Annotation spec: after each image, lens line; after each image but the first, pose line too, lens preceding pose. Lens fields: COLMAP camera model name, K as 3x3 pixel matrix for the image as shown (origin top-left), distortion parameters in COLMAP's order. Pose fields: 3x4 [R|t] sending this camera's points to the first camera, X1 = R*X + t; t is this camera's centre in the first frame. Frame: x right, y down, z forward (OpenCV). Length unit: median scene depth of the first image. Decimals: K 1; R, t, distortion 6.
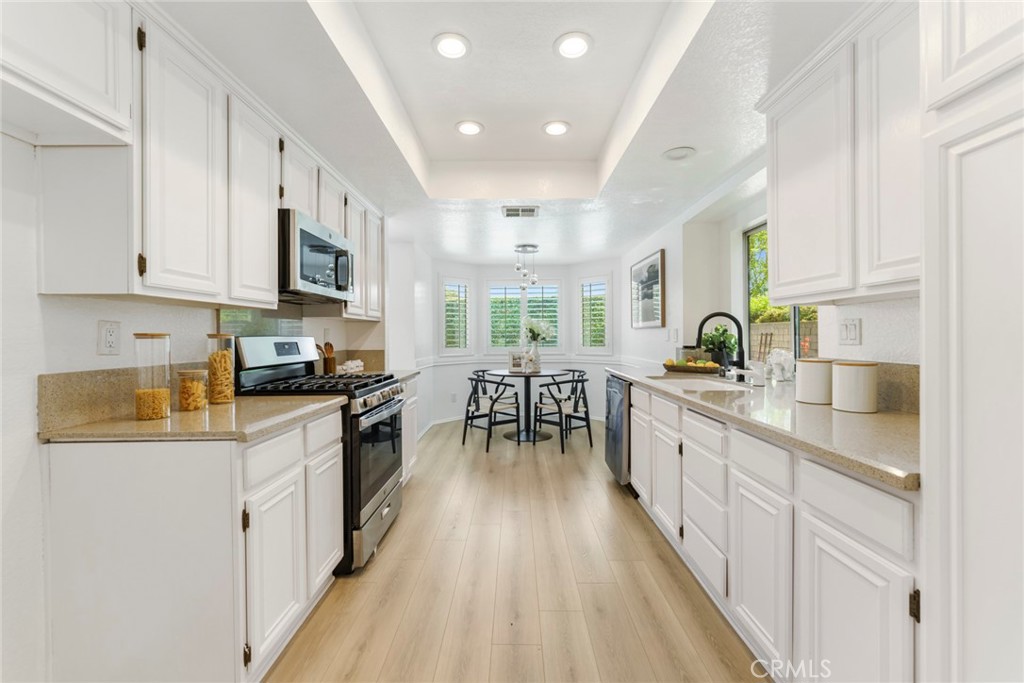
lens RADIAL K [[414.2, 0, 511.5], [0, 414.2, 338.4], [0, 0, 1]] dist [-0.002681, -0.000326]
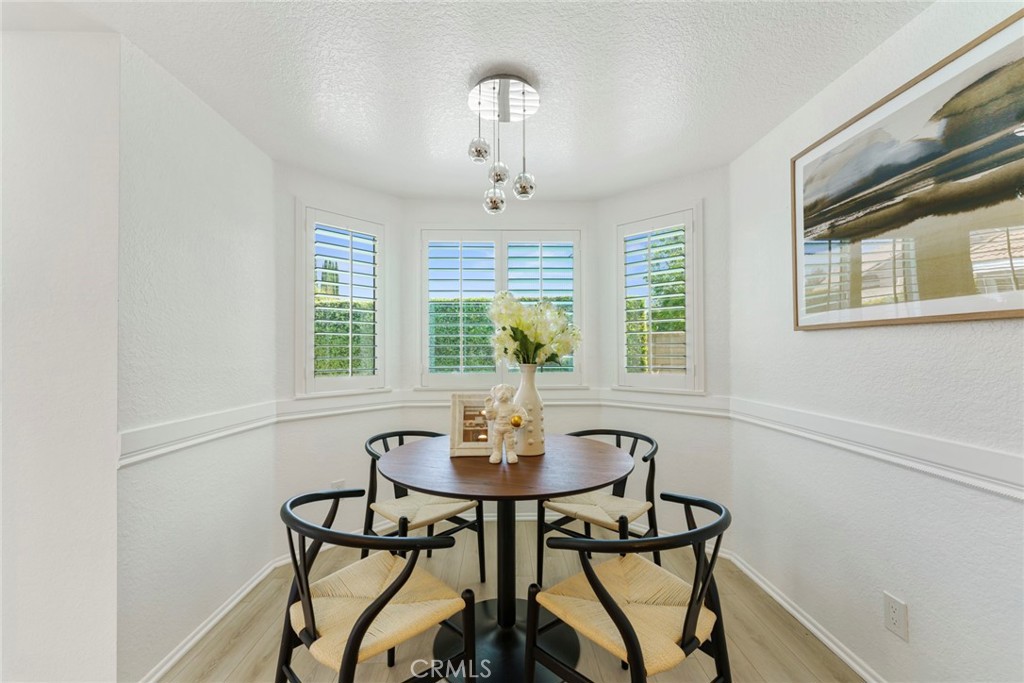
lens RADIAL K [[414.2, 0, 511.7], [0, 414.2, 343.4], [0, 0, 1]] dist [-0.002681, -0.000326]
pose [[0.999436, 0.000640, 0.033573, 0.031330], [-0.000251, 0.999933, -0.011570, -0.007062], [-0.033578, 0.011555, 0.999369, 0.653999]]
